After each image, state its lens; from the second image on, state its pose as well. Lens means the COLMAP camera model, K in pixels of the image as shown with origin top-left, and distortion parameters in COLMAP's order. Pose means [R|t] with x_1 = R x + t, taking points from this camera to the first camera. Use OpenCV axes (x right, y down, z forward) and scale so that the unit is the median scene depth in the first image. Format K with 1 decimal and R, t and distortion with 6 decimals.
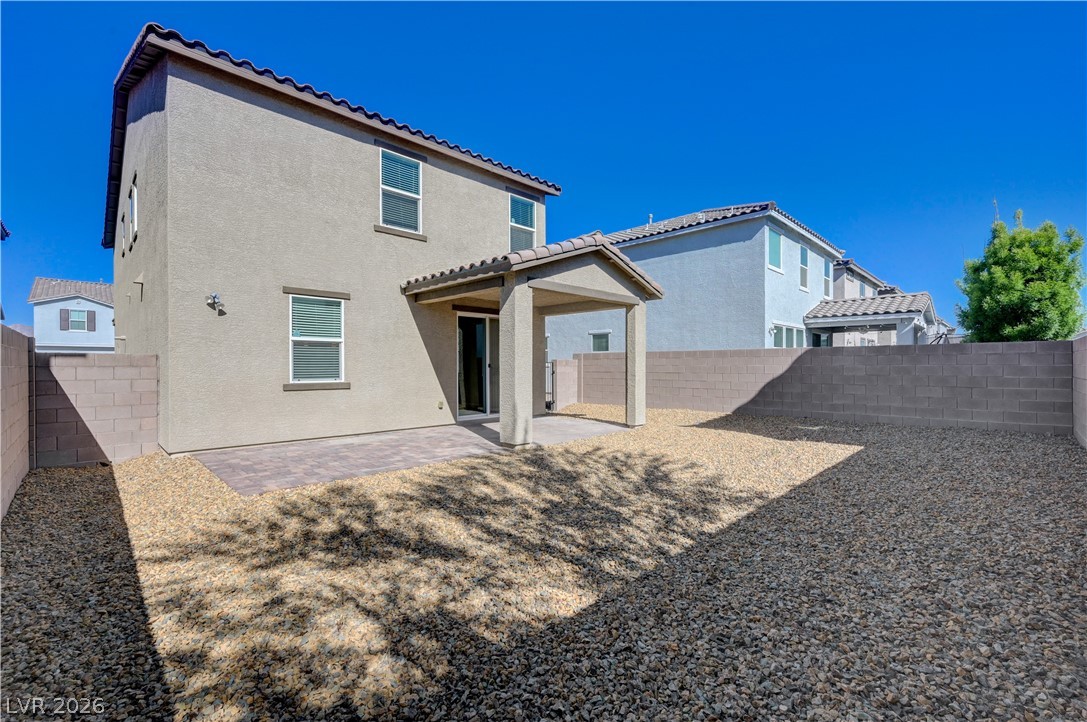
lens RADIAL K [[472.4, 0, 559.3], [0, 472.4, 364.8], [0, 0, 1]] dist [0.004585, 0.000917]
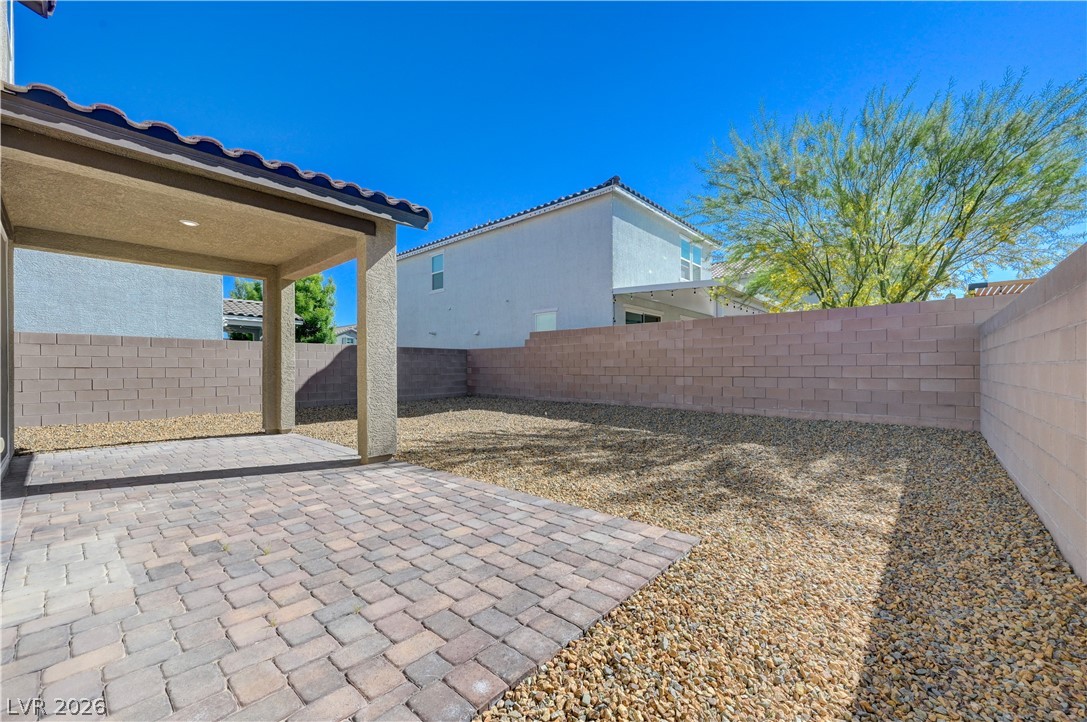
lens RADIAL K [[431.3, 0, 544.7], [0, 431.3, 363.6], [0, 0, 1]] dist [-0.001314, 0.001819]
pose [[-0.059091, 0.012179, 0.998178, -0.622672], [0.002570, 0.999924, -0.012049, 0.026270], [-0.998249, 0.001854, -0.059117, 0.626802]]
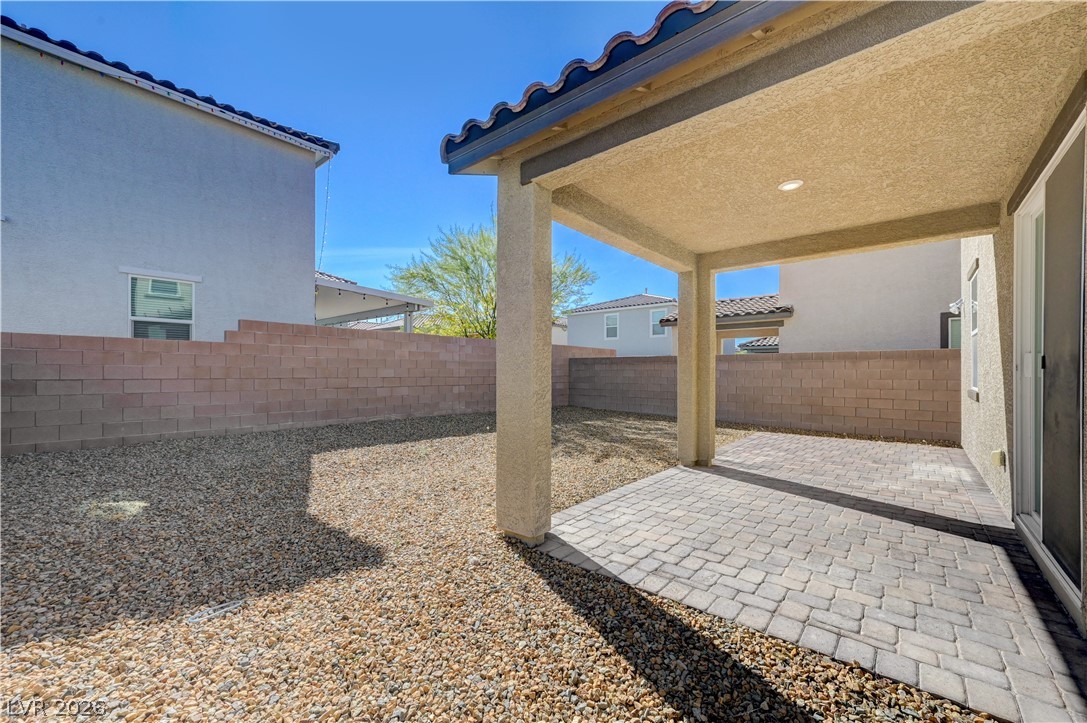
lens RADIAL K [[431.3, 0, 551.1], [0, 431.3, 372.7], [0, 0, 1]] dist [-0.001314, 0.001819]
pose [[-0.996173, -0.000576, -0.087405, 0.173111], [-0.000684, 0.999999, 0.001207, 0.010011], [0.087404, 0.001262, -0.996172, 1.384910]]
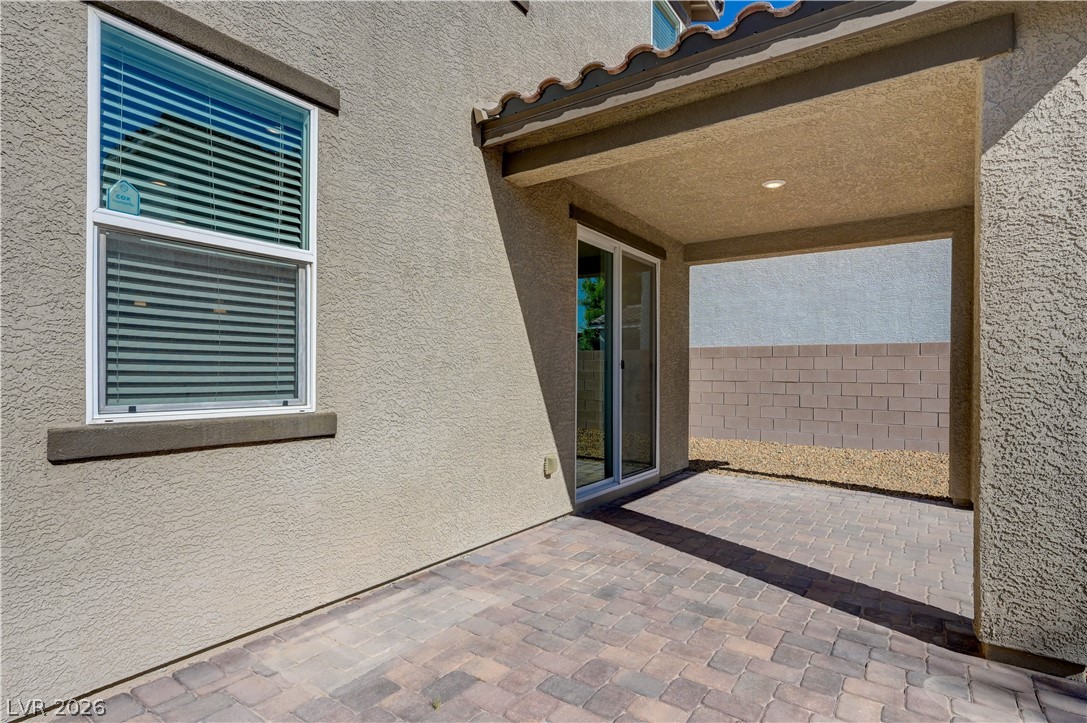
lens RADIAL K [[551.0, 0, 550.9], [0, 551.0, 370.8], [0, 0, 1]] dist [0.004744, 0.000429]
pose [[0.983270, 0.010532, 0.181852, -0.340330], [-0.009754, 0.999939, -0.005174, 0.011797], [-0.181895, 0.003314, 0.983312, 0.596479]]
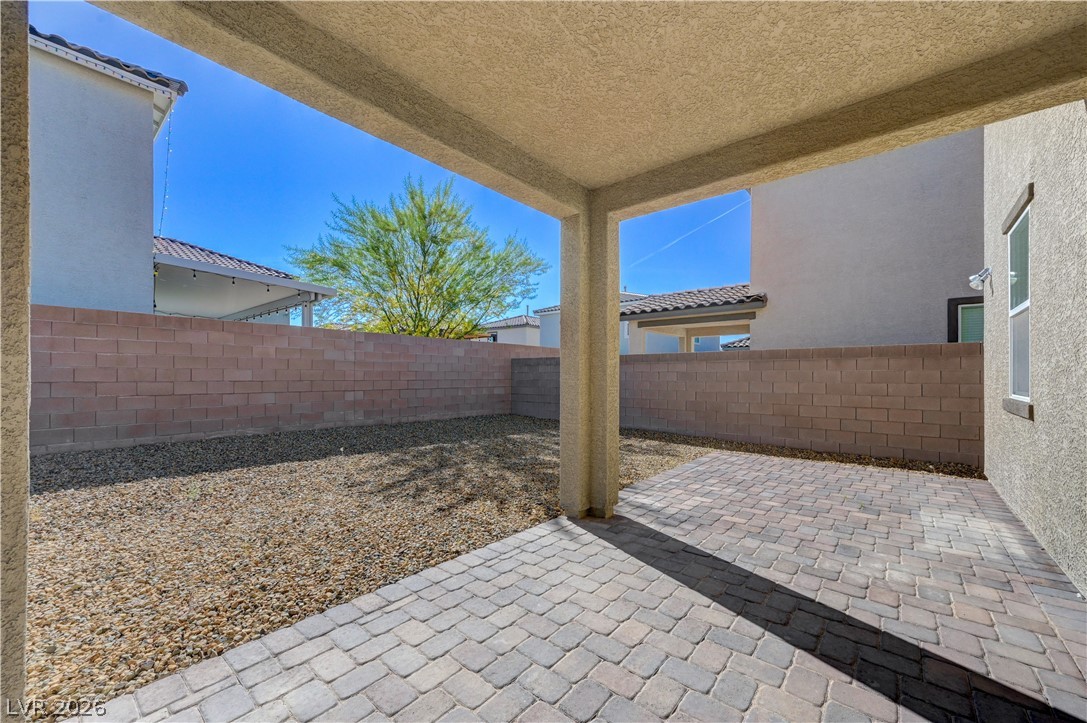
lens RADIAL K [[431.3, 0, 549.9], [0, 431.3, 376.9], [0, 0, 1]] dist [-0.001314, 0.001819]
pose [[-0.995212, 0.000286, -0.097739, -0.004529], [0.000059, 0.999997, 0.002327, 0.013157], [0.097739, 0.002310, -0.995209, 1.191199]]
